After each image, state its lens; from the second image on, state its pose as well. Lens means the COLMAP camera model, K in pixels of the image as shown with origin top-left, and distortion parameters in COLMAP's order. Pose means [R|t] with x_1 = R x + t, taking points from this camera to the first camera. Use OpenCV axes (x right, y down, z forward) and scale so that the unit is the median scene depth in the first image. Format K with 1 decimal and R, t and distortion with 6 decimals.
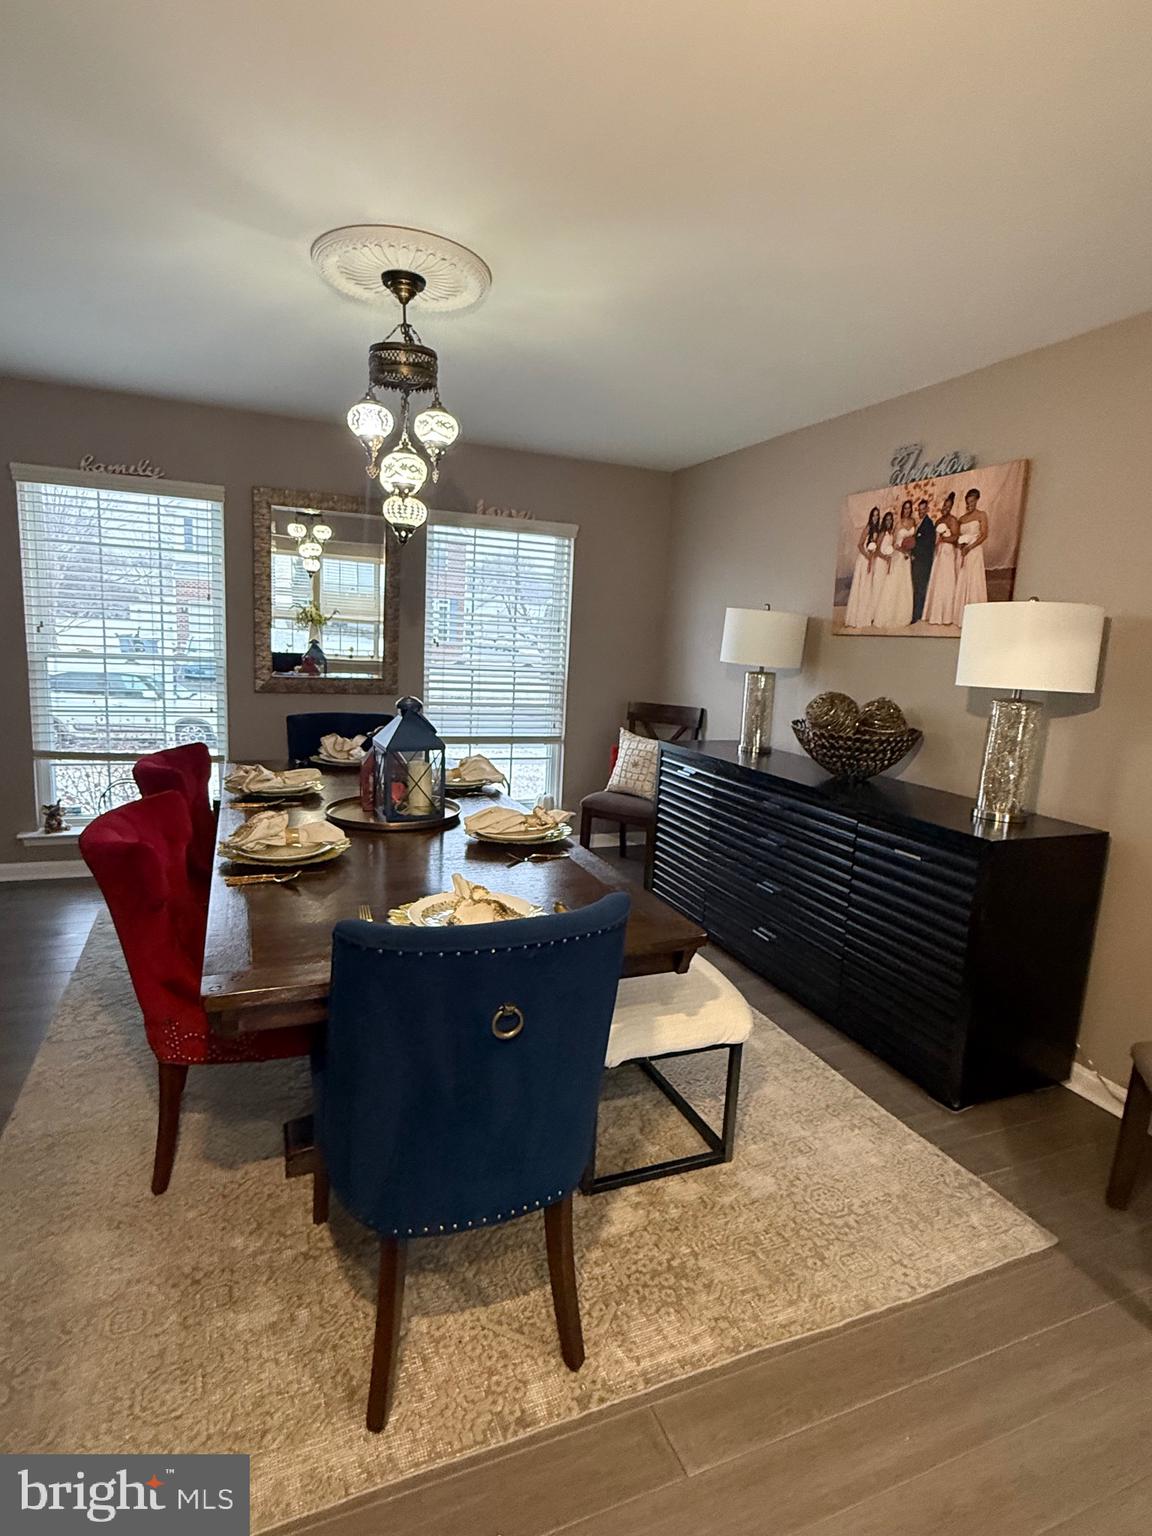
lens RADIAL K [[789.6, 0, 576.0], [0, 789.6, 768.0], [0, 0, 1]] dist [-0.001456, -0.000293]
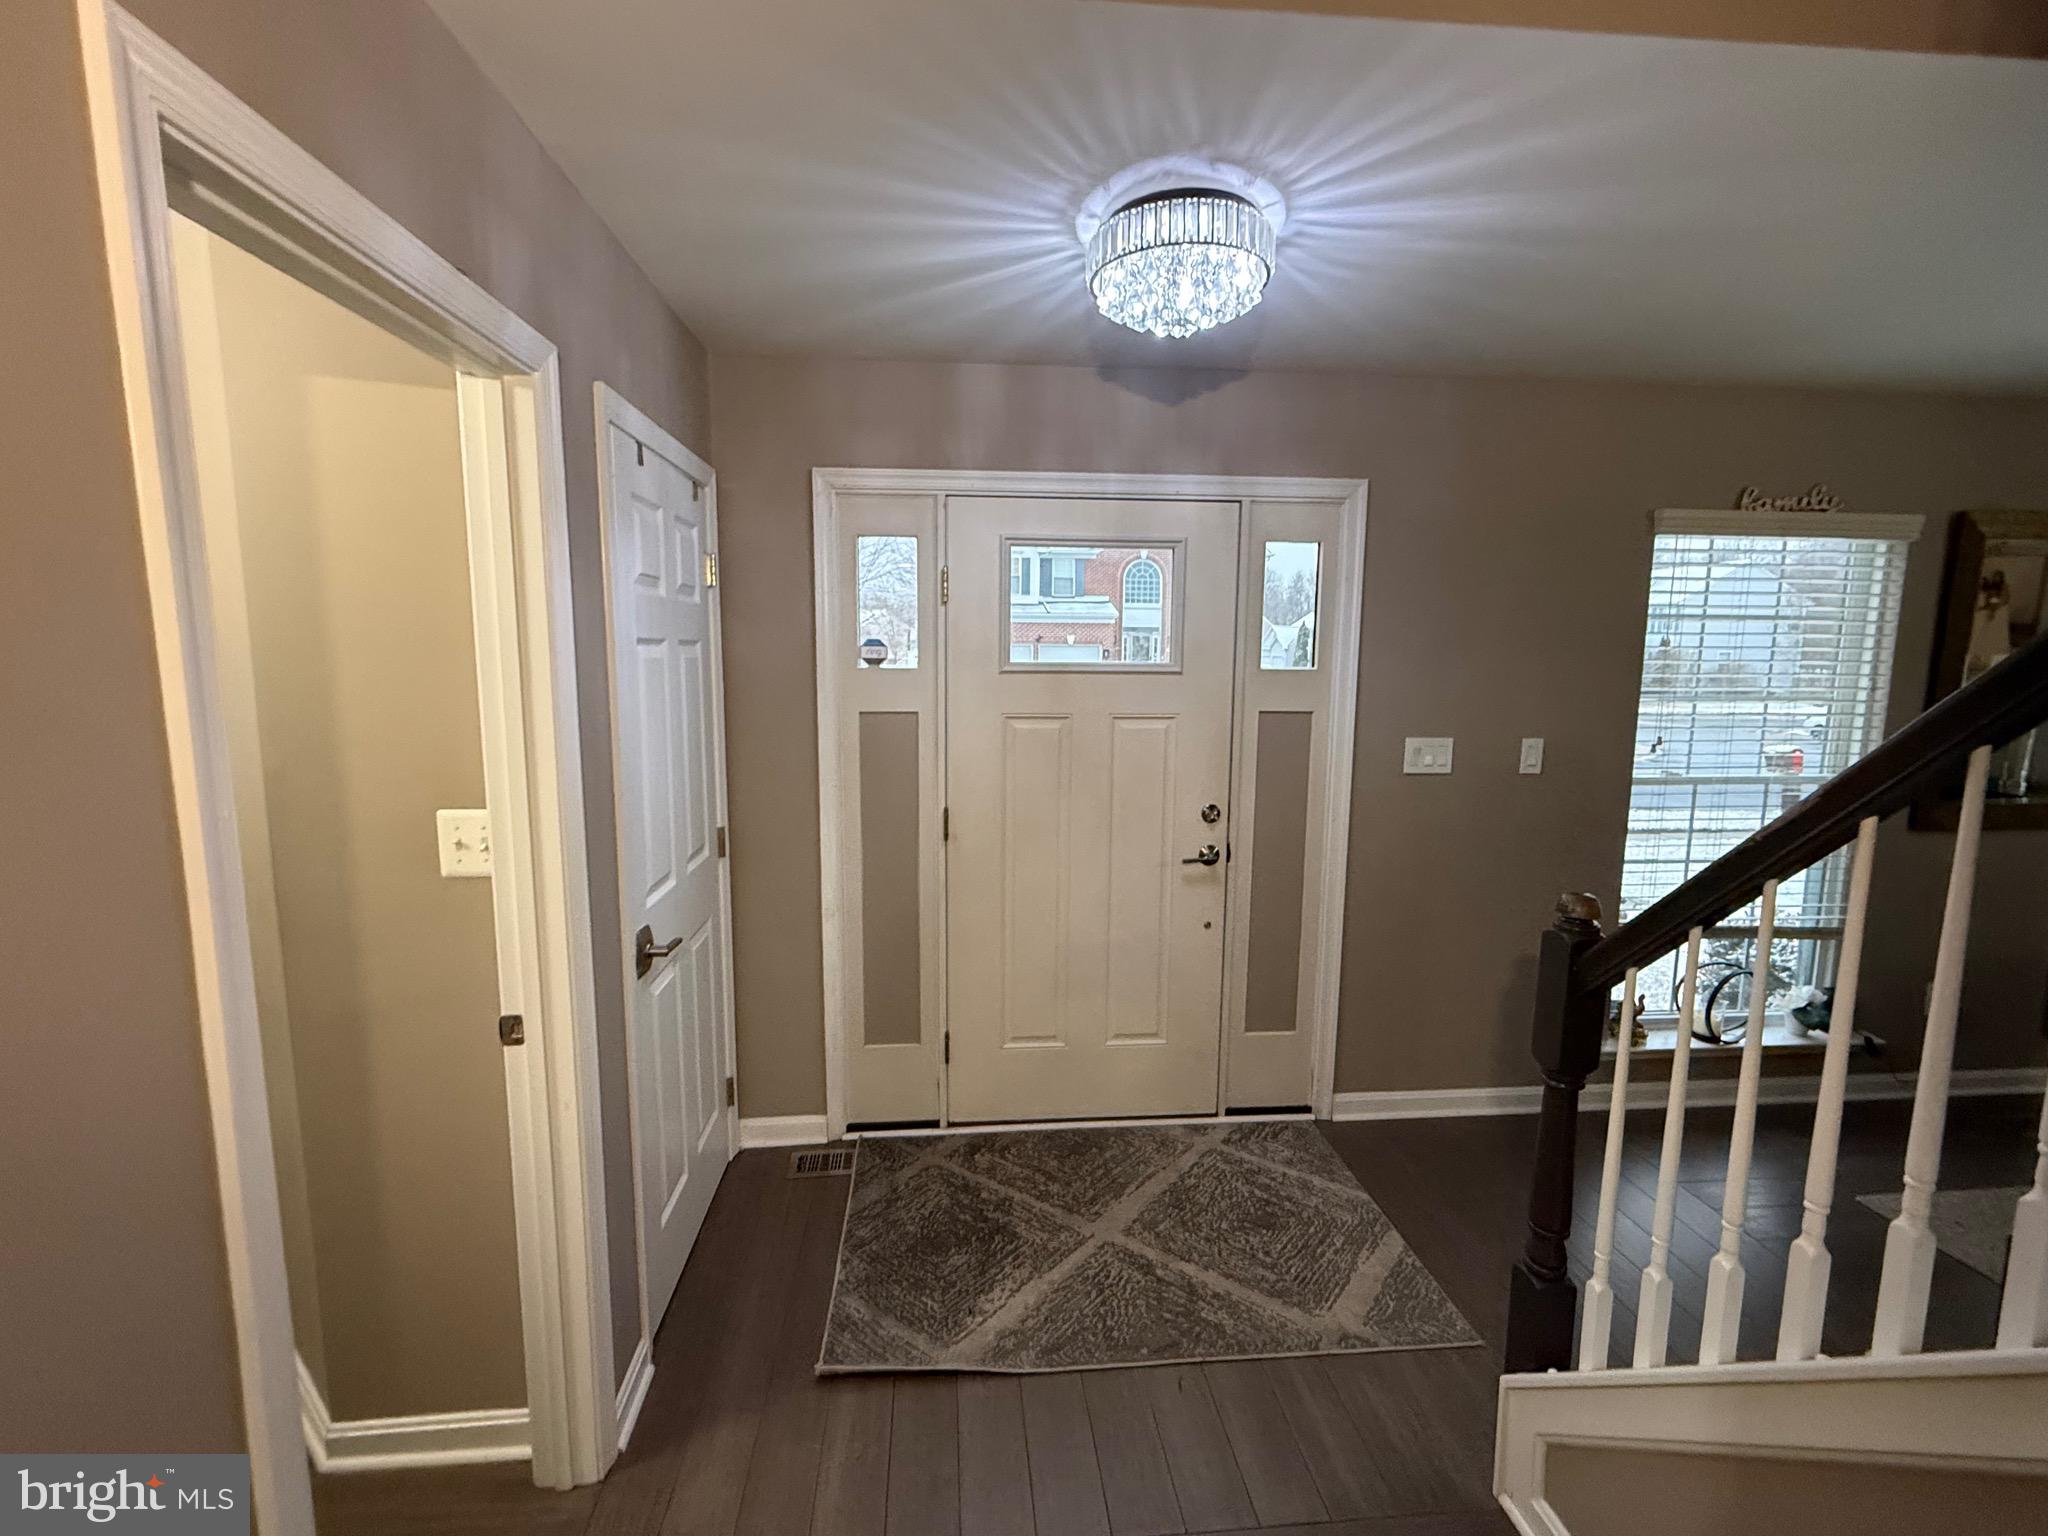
lens RADIAL K [[924.7, 0, 1026.4], [0, 924.7, 777.9], [0, 0, 1]] dist [0.011279, -0.000154]
pose [[0.959940, -0.007042, -0.280116, -1.143952], [-0.005211, 0.999063, -0.042972, -0.133219], [0.280157, 0.042710, 0.959004, 0.099748]]
